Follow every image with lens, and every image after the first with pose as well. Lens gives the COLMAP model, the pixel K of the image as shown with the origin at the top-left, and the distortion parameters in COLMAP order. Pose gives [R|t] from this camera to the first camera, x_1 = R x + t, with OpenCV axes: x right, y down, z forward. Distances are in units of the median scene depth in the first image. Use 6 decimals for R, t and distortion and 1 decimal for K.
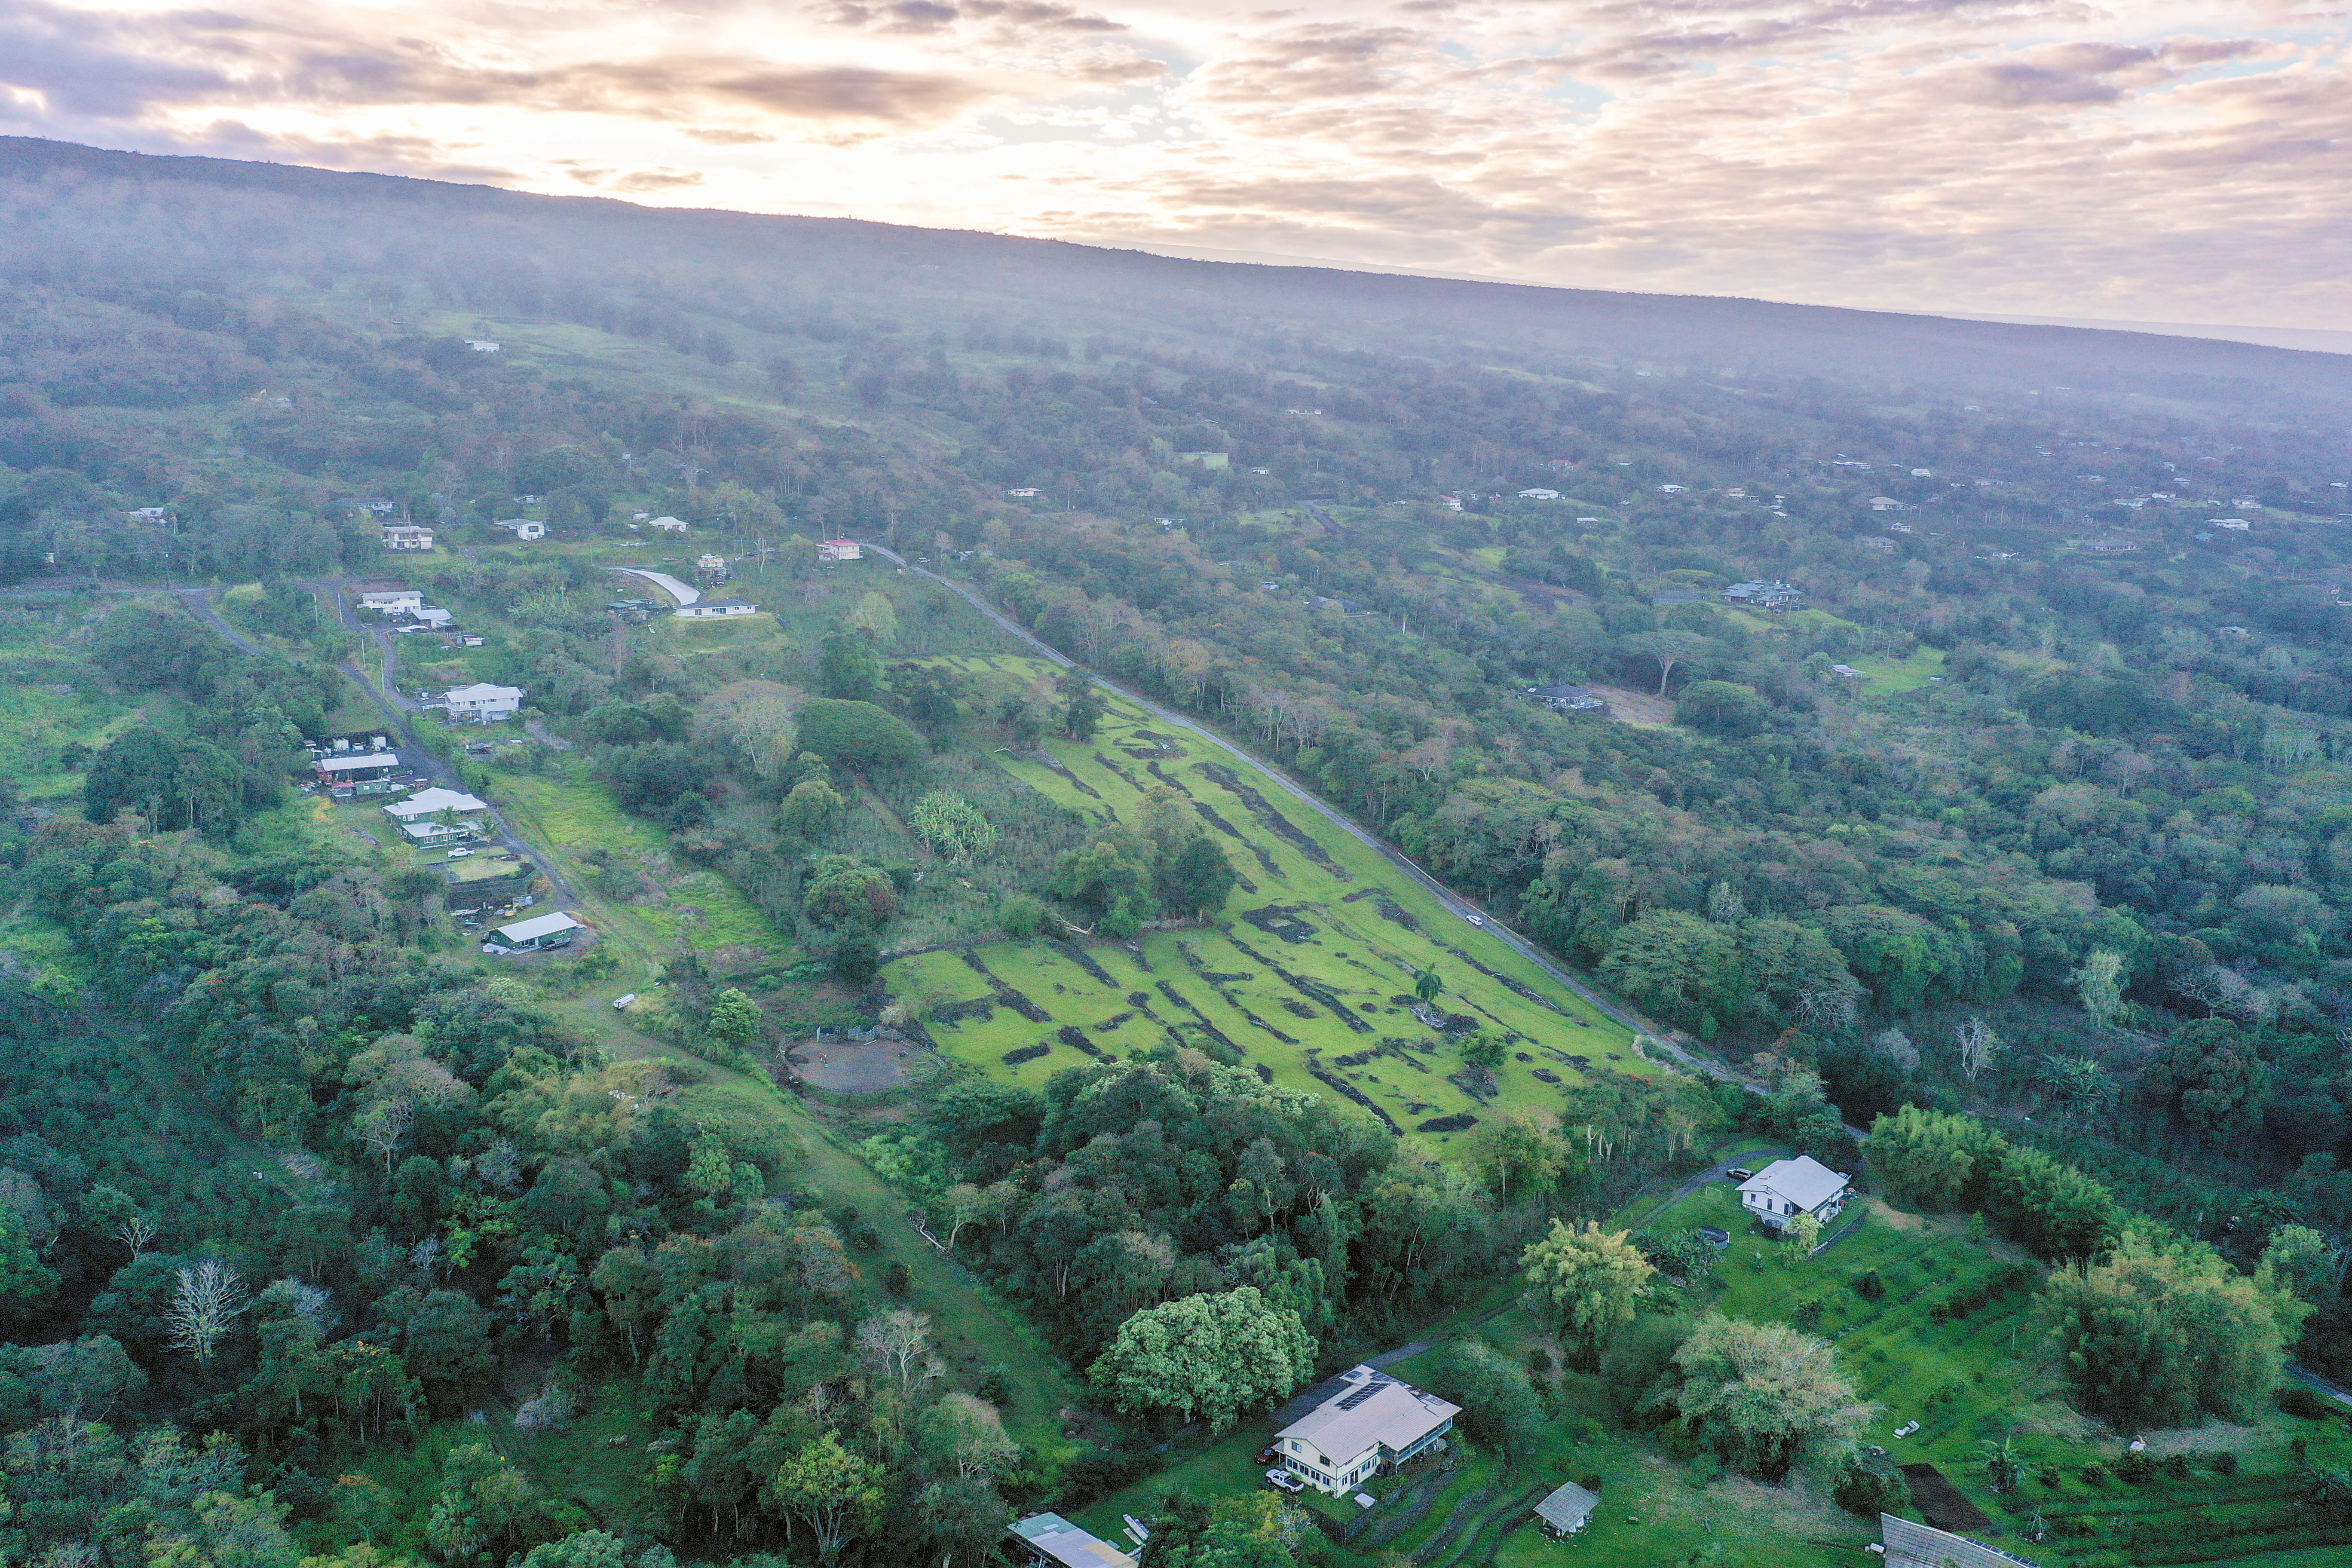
lens RADIAL K [[1861.2, 0, 1177.1], [0, 1861.2, 779.1], [0, 0, 1]] dist [0.012008, 0.004290]
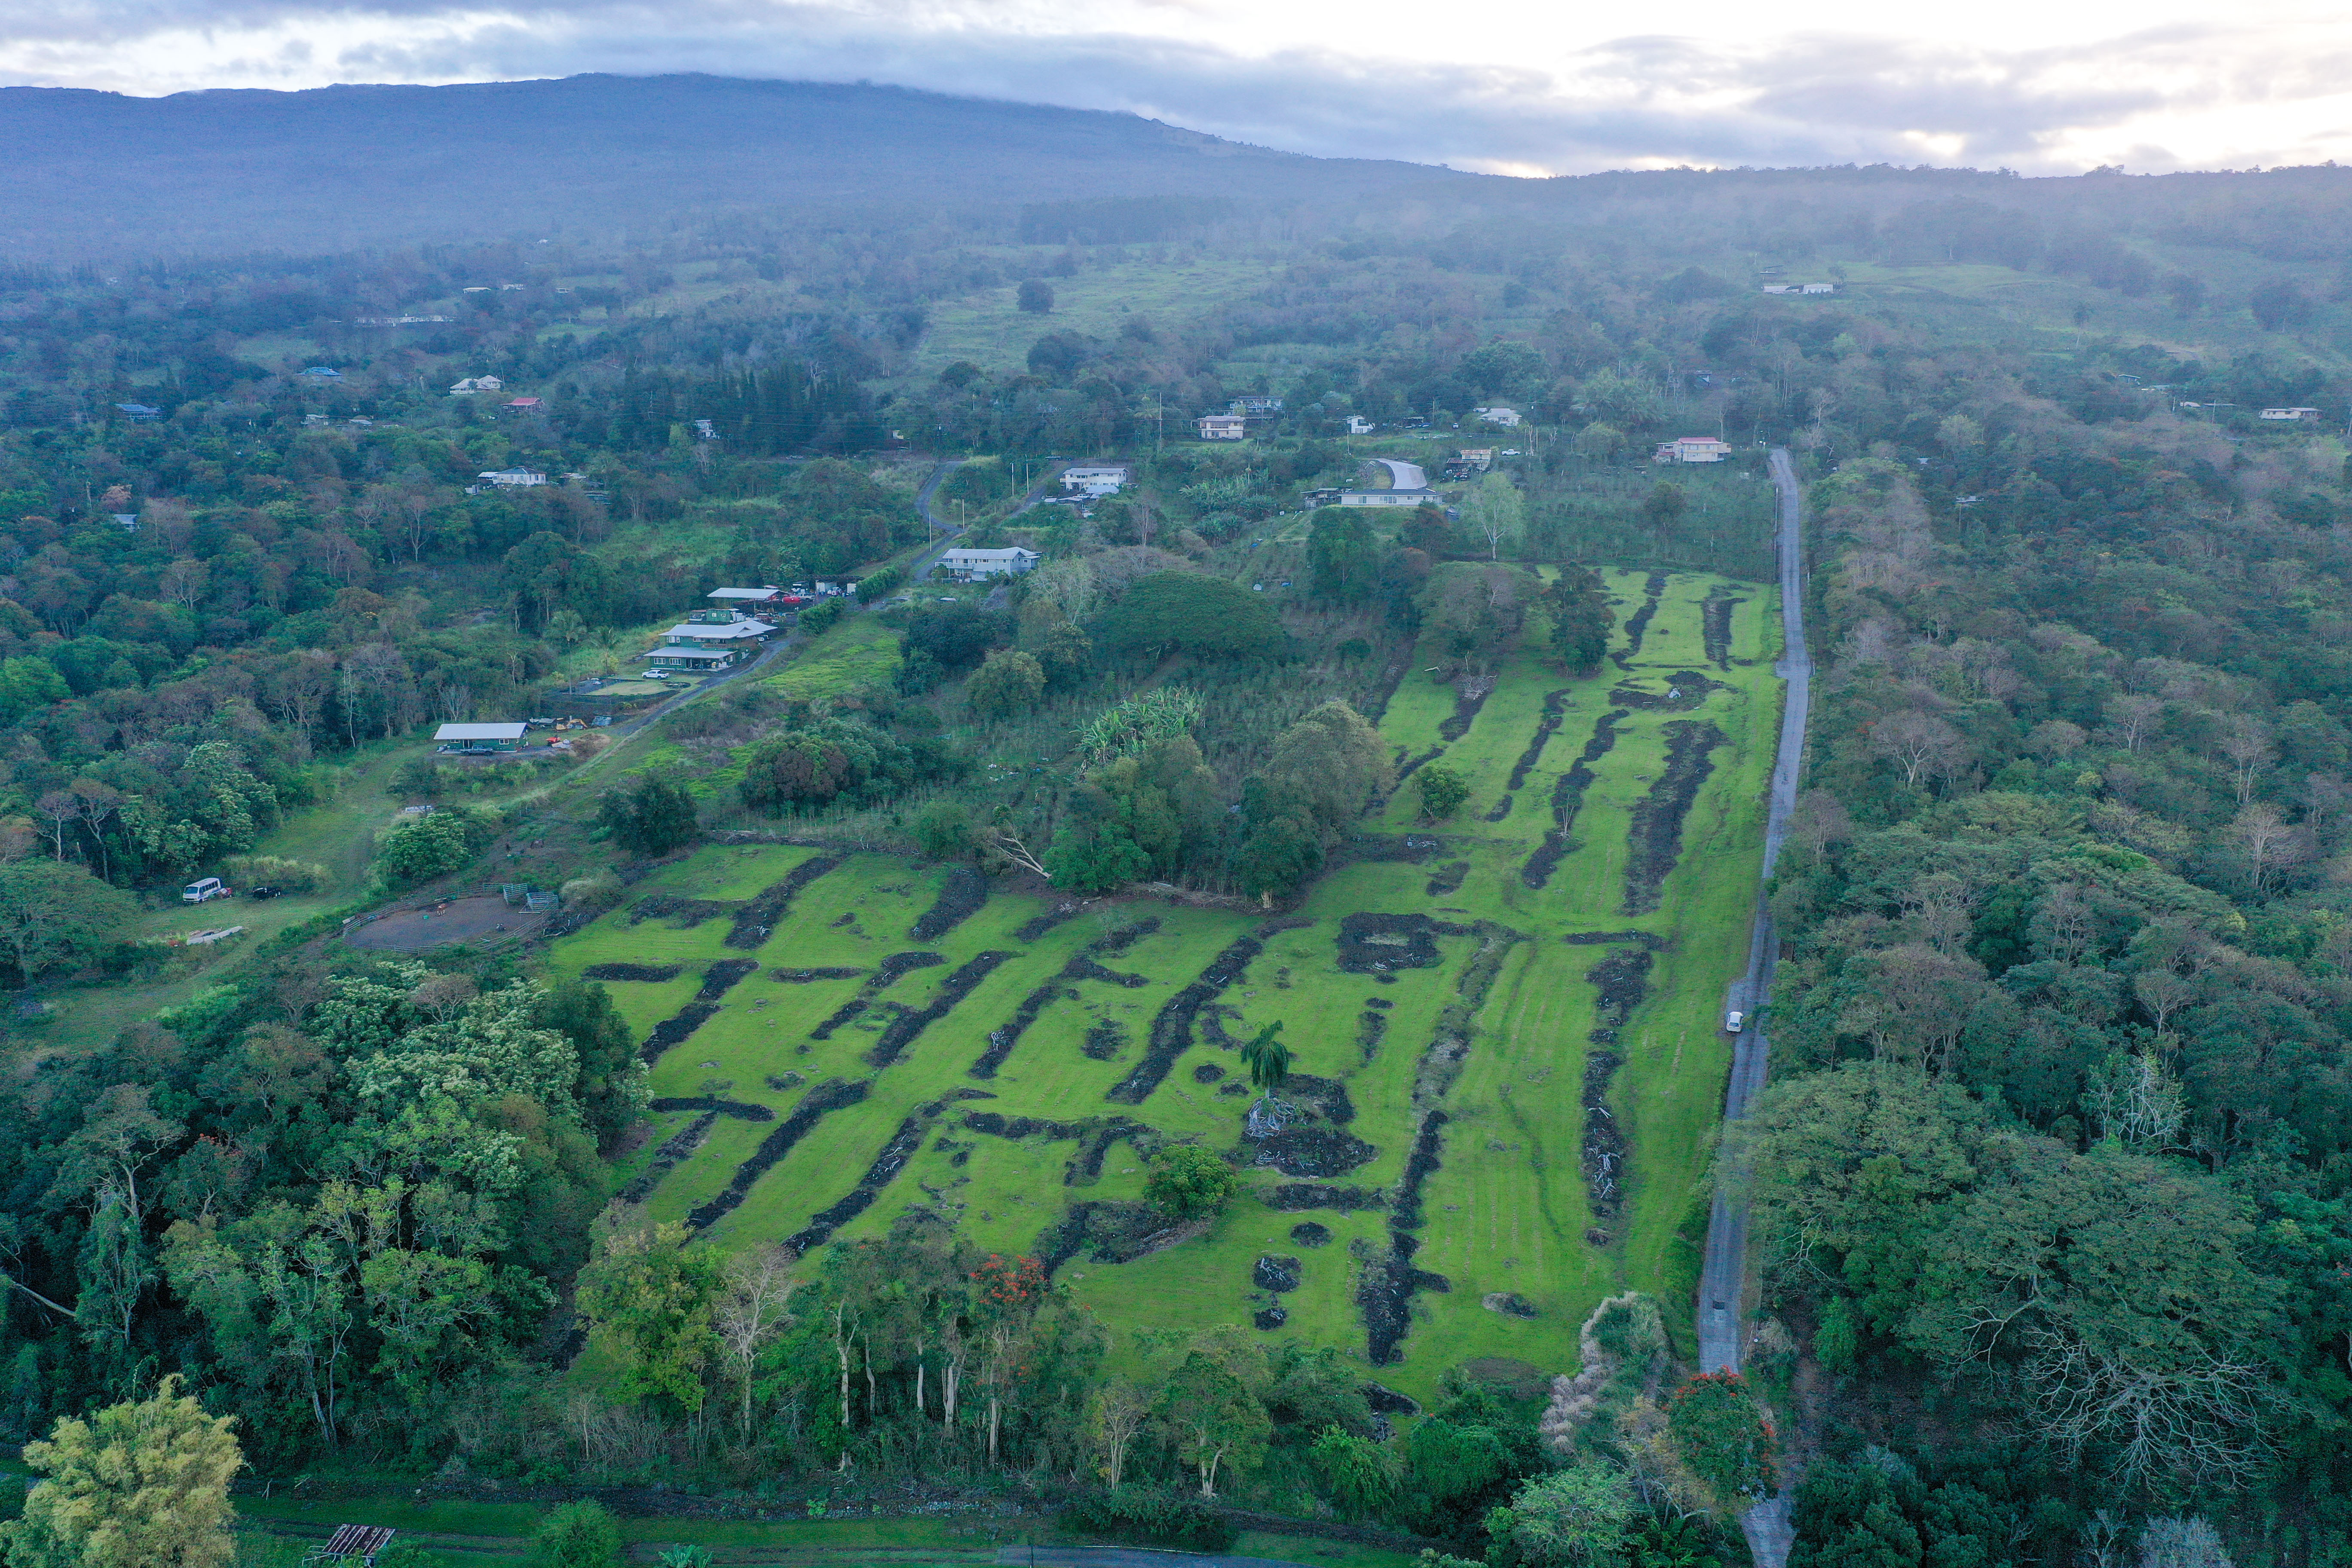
lens RADIAL K [[1861.2, 0, 1177.7], [0, 1861.2, 781.8], [0, 0, 1]] dist [0.012008, 0.004290]
pose [[0.608009, 0.131419, -0.782977, 0.513840], [-0.144645, 0.988035, 0.053515, 0.003860], [0.780642, 0.080716, 0.619744, 0.601812]]
